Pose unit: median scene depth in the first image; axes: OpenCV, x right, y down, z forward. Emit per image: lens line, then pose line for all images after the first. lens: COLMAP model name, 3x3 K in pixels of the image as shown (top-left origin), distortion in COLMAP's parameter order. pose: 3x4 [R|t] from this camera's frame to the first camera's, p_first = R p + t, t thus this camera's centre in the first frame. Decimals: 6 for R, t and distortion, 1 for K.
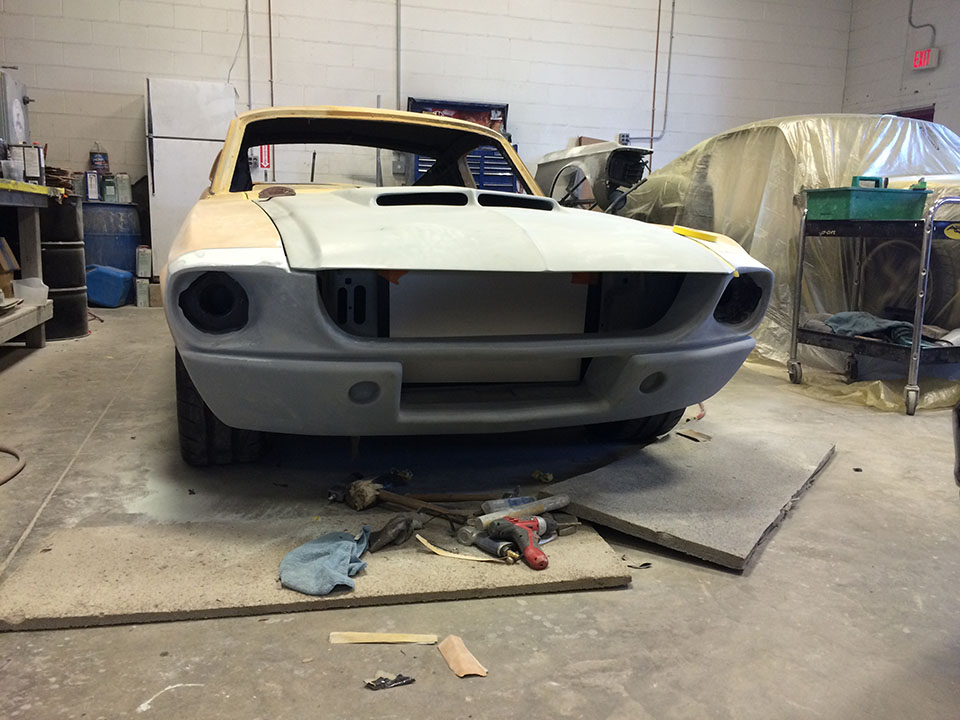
lens RADIAL K [[808.2, 0, 478.6], [0, 808.2, 361.6], [0, 0, 1]] dist [0.082935, -0.095610]
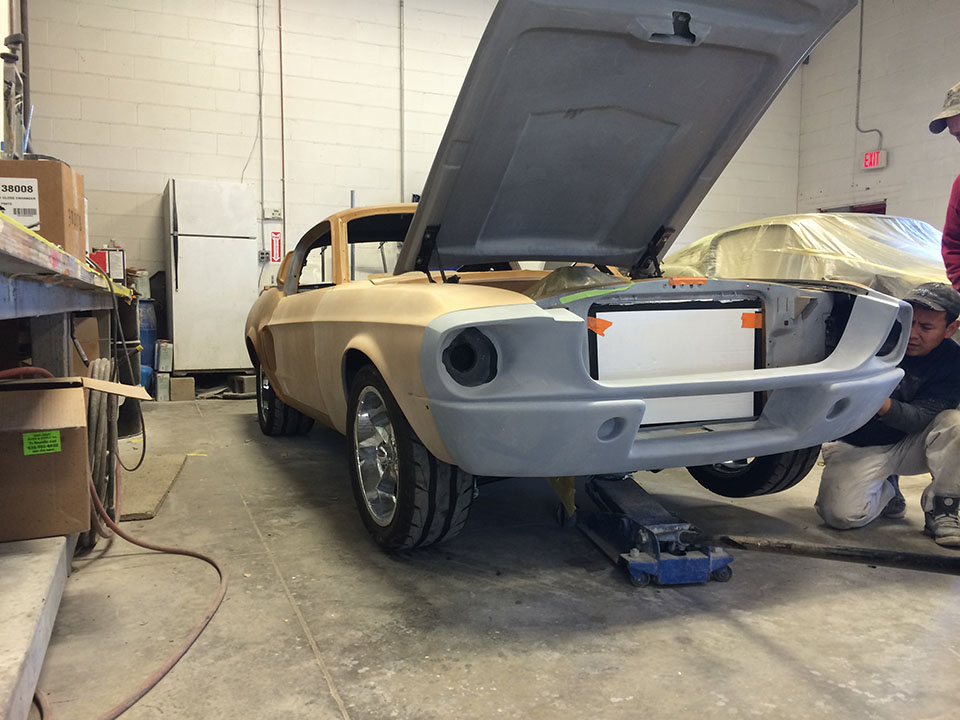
lens RADIAL K [[808.2, 0, 480.3], [0, 808.2, 359.6], [0, 0, 1]] dist [0.082935, -0.095610]
pose [[0.995478, -0.020246, 0.092806, -0.109747], [0.029658, 0.994425, -0.101190, -0.005318], [-0.090240, 0.103485, 0.990529, -0.021474]]
